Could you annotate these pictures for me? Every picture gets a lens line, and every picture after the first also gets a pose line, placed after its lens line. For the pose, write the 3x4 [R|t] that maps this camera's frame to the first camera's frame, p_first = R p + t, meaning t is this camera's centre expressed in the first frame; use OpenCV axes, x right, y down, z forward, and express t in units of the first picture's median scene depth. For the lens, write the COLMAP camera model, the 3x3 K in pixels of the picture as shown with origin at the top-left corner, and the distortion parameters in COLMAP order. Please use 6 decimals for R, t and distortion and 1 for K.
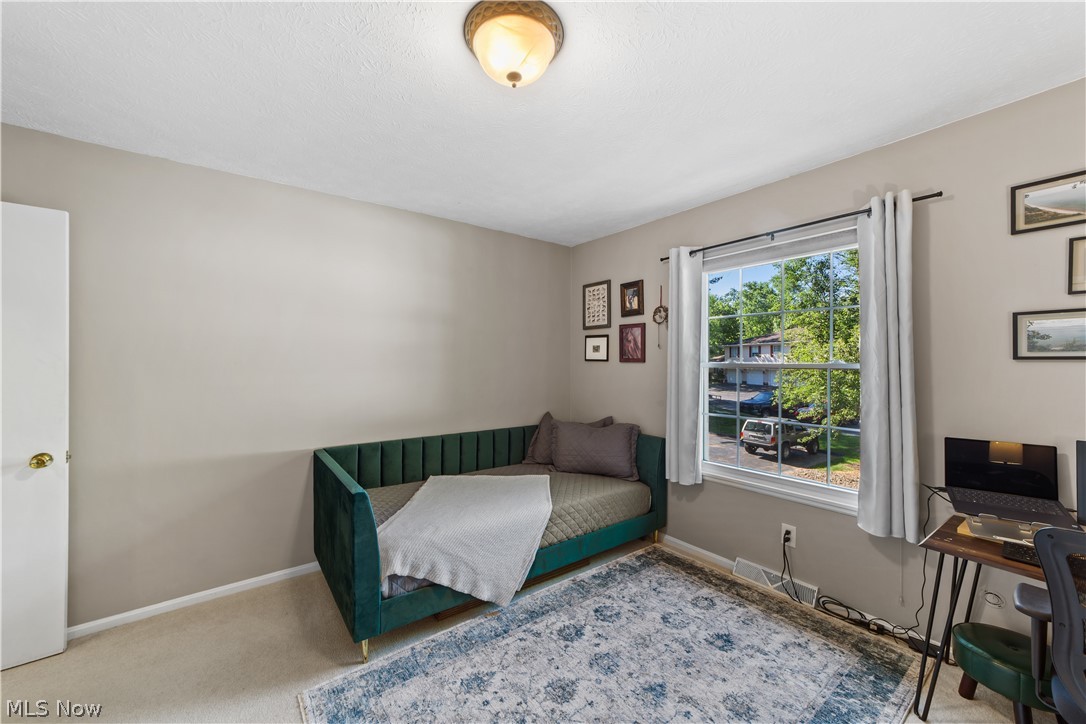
lens RADIAL K [[416.0, 0, 539.2], [0, 416.0, 363.6], [0, 0, 1]] dist [-0.017578, 0.007496]
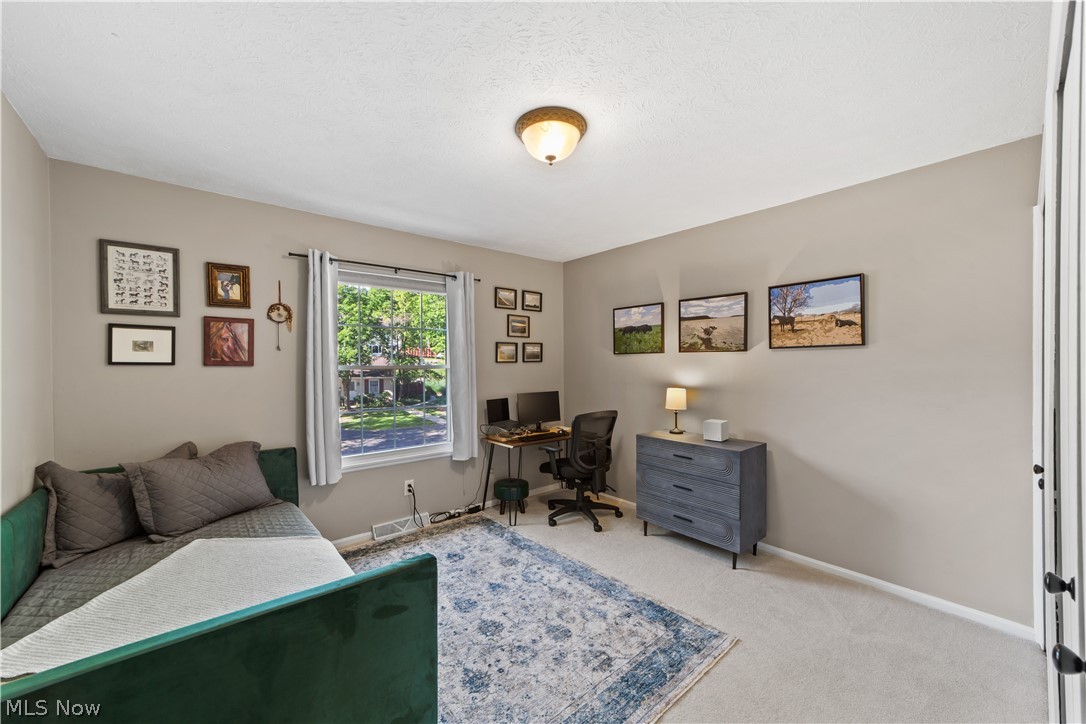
lens RADIAL K [[416.0, 0, 539.2], [0, 416.0, 363.6], [0, 0, 1]] dist [-0.017578, 0.007496]
pose [[-0.056751, -0.002758, 0.998385, -0.676340], [0.009513, 0.999949, 0.003303, -0.005189], [-0.998343, 0.009686, -0.056722, 0.516266]]
